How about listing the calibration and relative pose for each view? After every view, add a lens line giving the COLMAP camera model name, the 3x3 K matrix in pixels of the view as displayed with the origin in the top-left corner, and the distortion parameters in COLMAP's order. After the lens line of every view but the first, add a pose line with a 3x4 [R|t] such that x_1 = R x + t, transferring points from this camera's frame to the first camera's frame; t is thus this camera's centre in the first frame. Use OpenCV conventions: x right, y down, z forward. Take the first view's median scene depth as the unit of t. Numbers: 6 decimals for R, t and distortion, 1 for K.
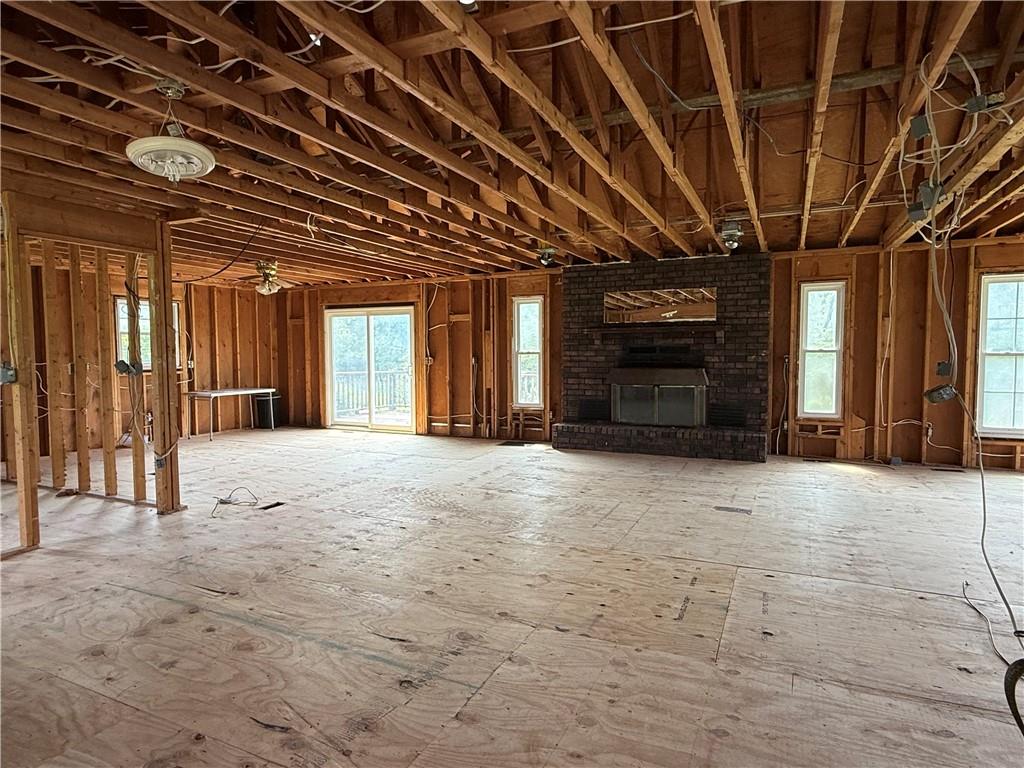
lens RADIAL K [[593.2, 0, 512.0], [0, 593.2, 384.0], [0, 0, 1]] dist [-0.000656, 0.002397]
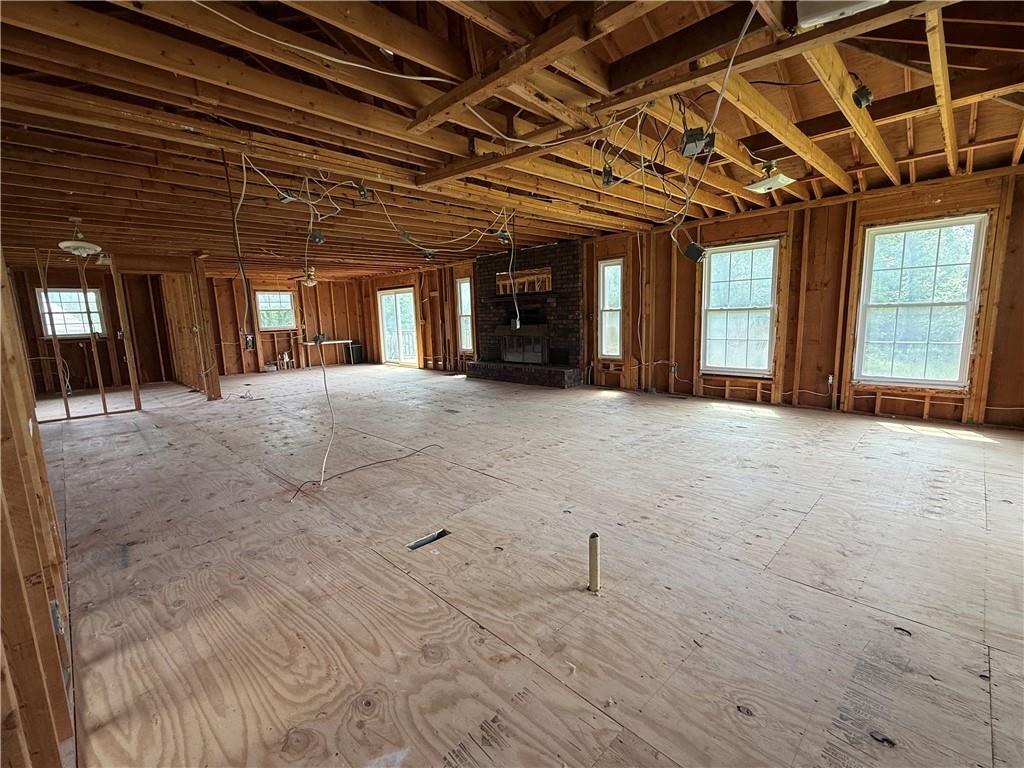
lens RADIAL K [[452.3, 0, 512.0], [0, 452.3, 384.0], [0, 0, 1]] dist [-0.001034, -0.000096]
pose [[0.938874, 0.026860, -0.343211, 0.657334], [0.009092, 0.994669, 0.102717, 0.004861], [0.344141, -0.099559, 0.933625, -0.079578]]
